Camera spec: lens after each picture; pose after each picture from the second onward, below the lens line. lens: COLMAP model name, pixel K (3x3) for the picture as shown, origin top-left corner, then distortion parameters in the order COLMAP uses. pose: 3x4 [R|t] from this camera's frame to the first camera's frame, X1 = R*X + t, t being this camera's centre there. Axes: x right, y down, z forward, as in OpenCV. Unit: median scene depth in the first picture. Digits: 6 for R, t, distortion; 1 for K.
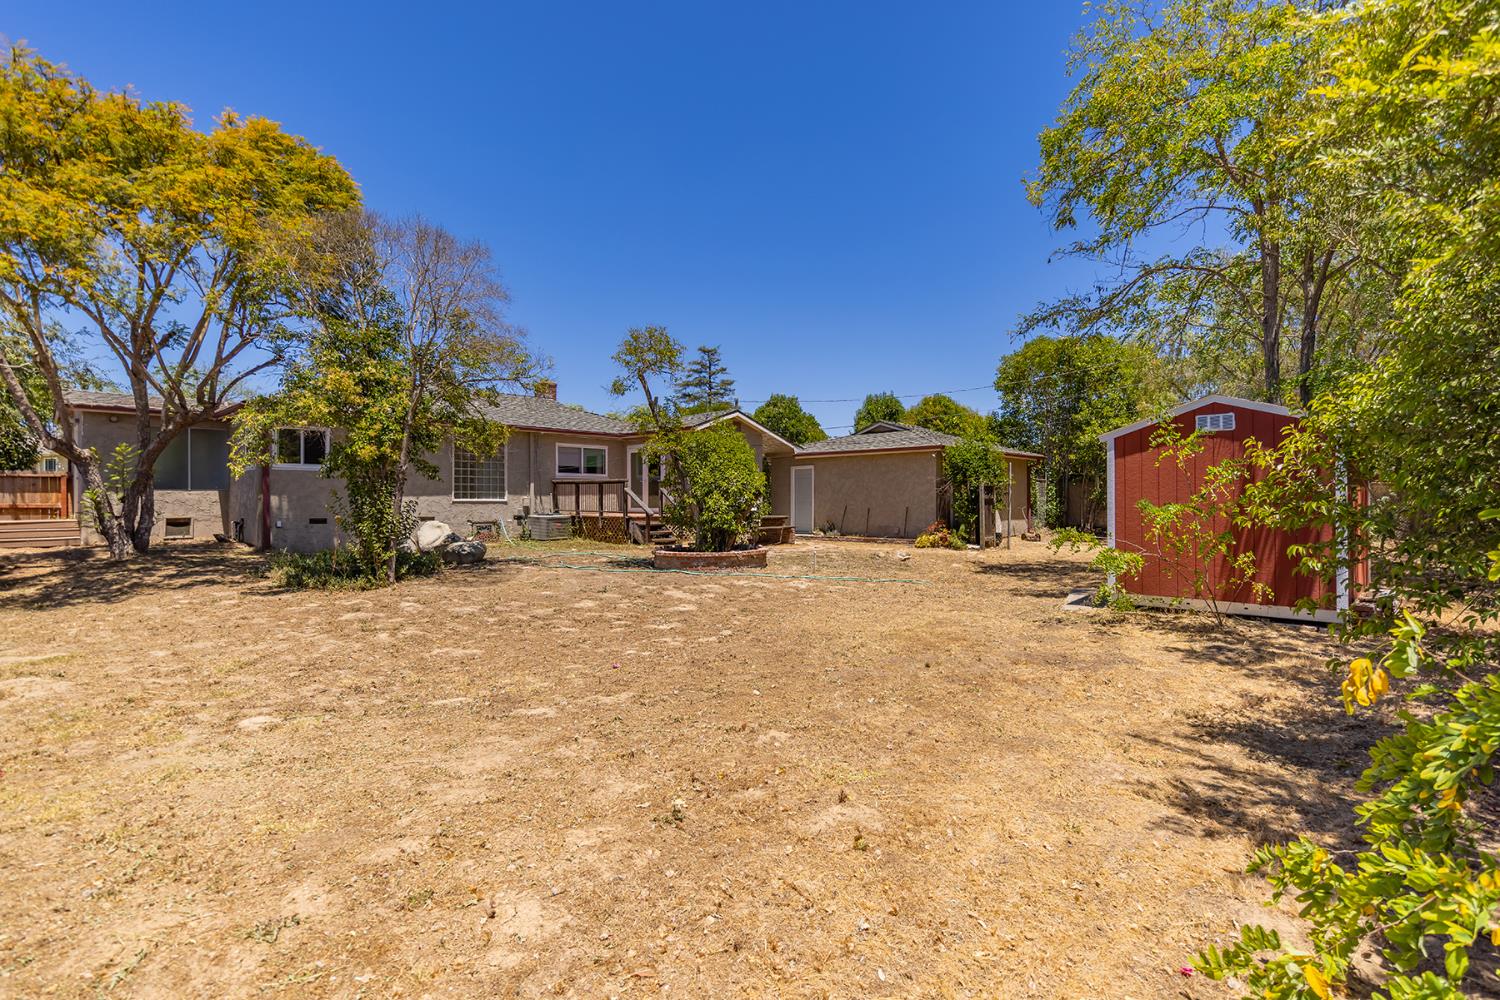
lens RADIAL K [[706.5, 0, 750.0], [0, 706.5, 500.0], [0, 0, 1]] dist [0.016839, -0.000146]
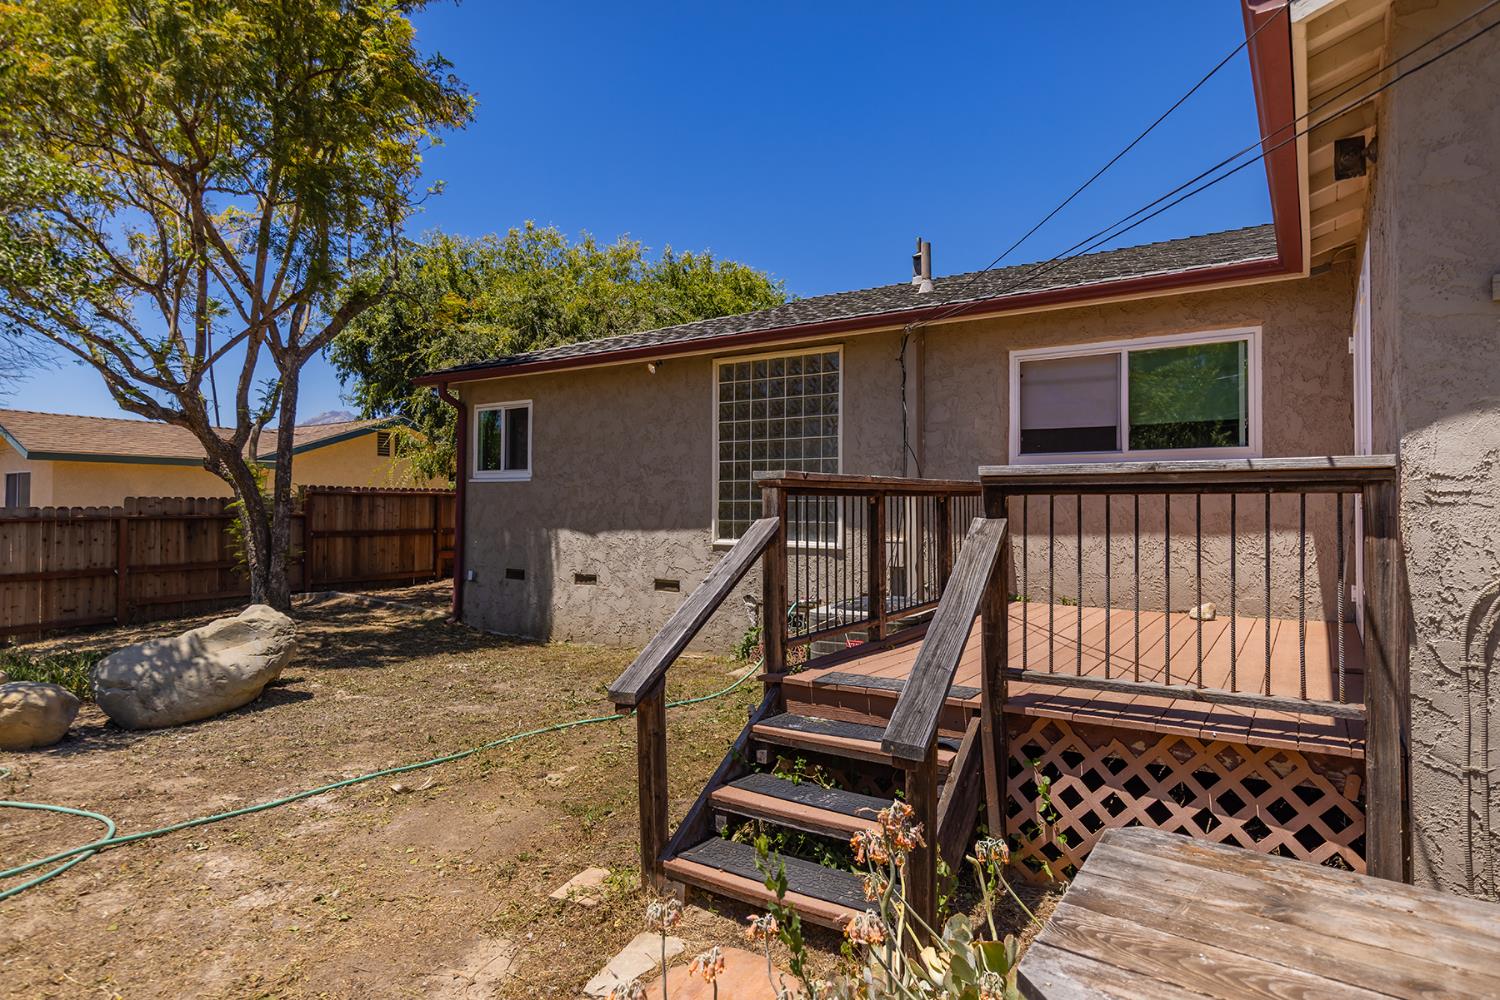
lens RADIAL K [[836.8, 0, 750.0], [0, 836.8, 500.0], [0, 0, 1]] dist [-0.001004, -0.000023]
pose [[0.179109, -0.003497, -0.983823, 0.044570], [0.001079, 0.999994, -0.003358, -0.021511], [0.983829, -0.000460, 0.179112, 0.930854]]
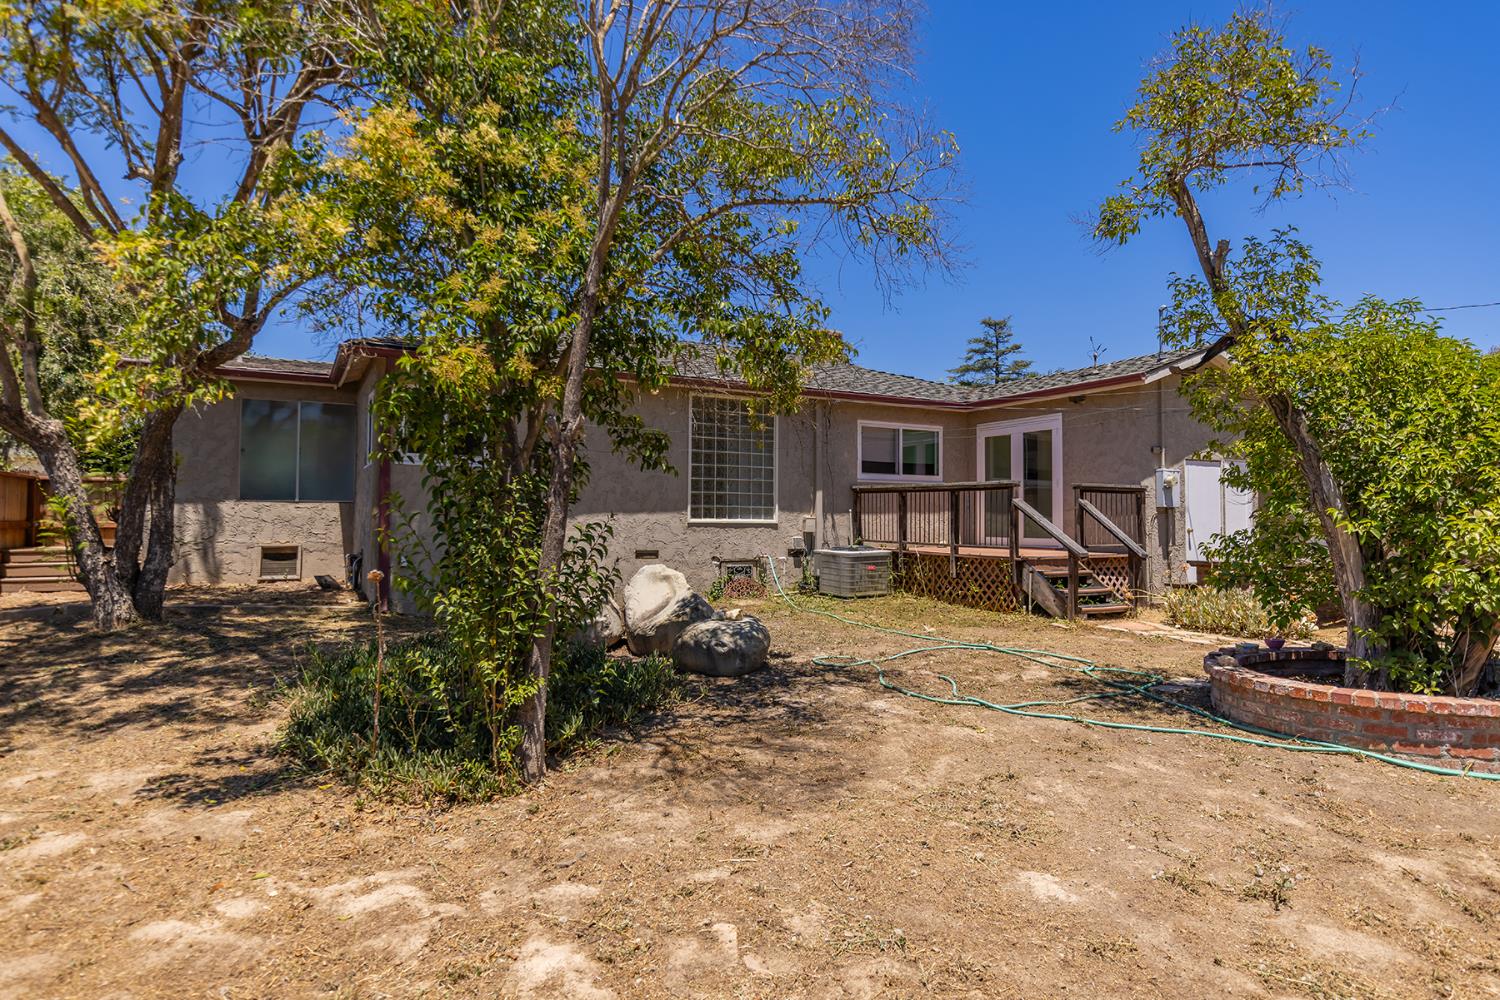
lens RADIAL K [[836.8, 0, 750.0], [0, 836.8, 500.0], [0, 0, 1]] dist [-0.001004, -0.000023]
pose [[0.951761, -0.000089, -0.306839, -0.169477], [-0.007571, 0.999689, -0.023772, -0.000839], [0.306746, 0.024948, 0.951464, 0.383644]]
